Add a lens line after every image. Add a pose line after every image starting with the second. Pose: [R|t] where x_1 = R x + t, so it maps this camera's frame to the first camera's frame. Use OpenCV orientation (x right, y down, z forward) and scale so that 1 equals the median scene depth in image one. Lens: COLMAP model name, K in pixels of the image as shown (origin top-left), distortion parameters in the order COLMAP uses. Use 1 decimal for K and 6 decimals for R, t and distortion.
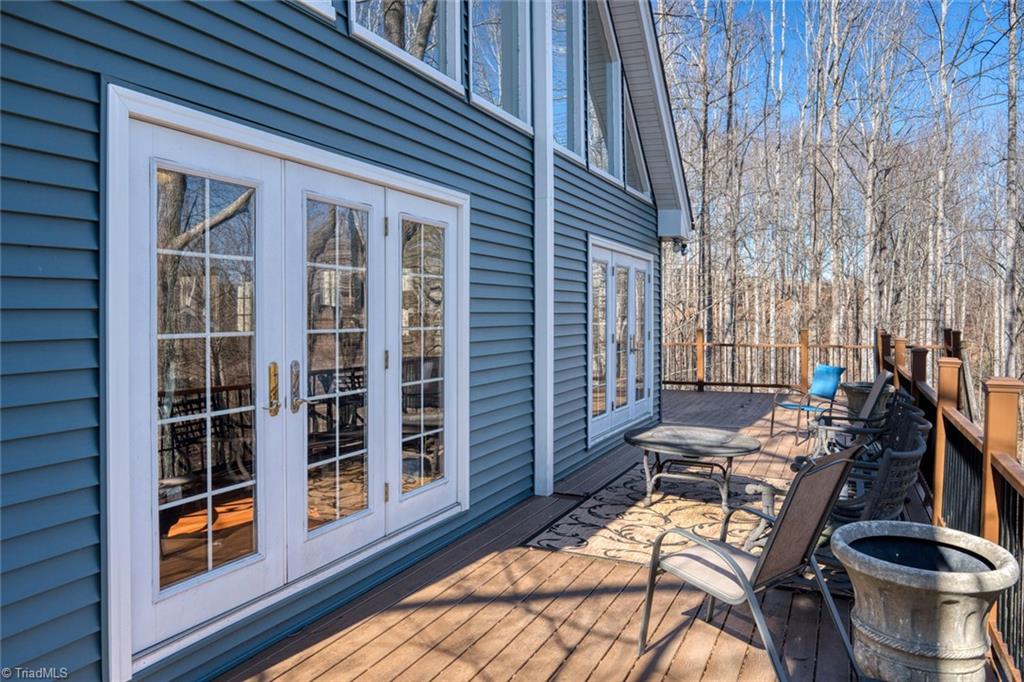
lens RADIAL K [[720.1, 0, 512.9], [0, 720.1, 334.5], [0, 0, 1]] dist [0.005087, 0.004886]
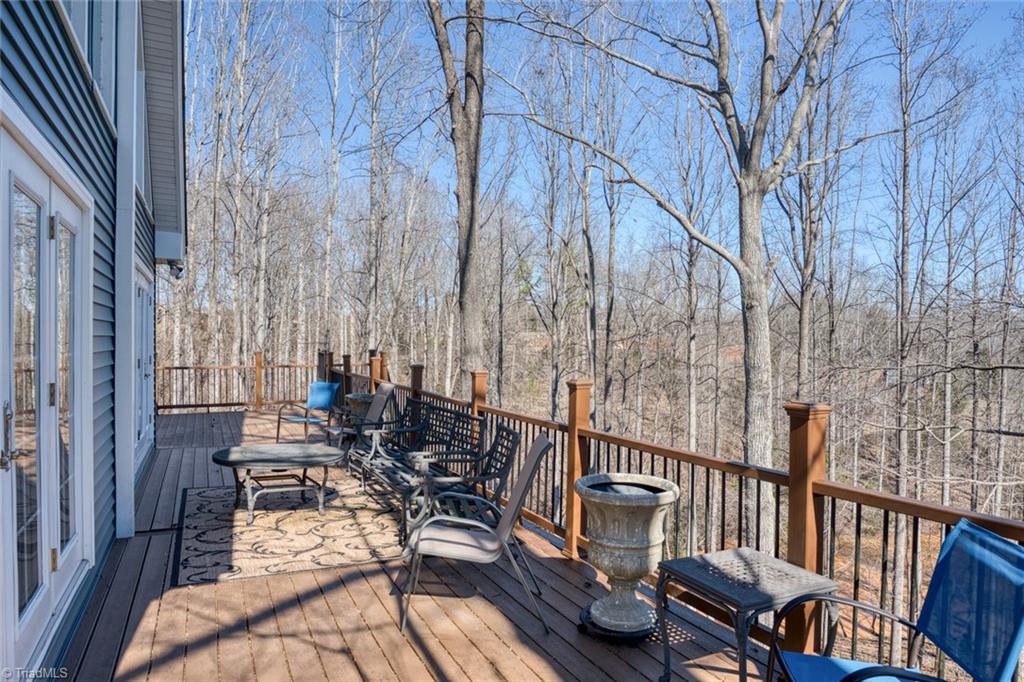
lens RADIAL K [[672.8, 0, 511.3], [0, 672.8, 344.2], [0, 0, 1]] dist [-0.011436, -0.001485]
pose [[0.649868, -0.003216, 0.760040, -0.351529], [0.015957, 0.999828, -0.009414, -0.006256], [-0.759880, 0.018246, 0.649808, 0.095268]]
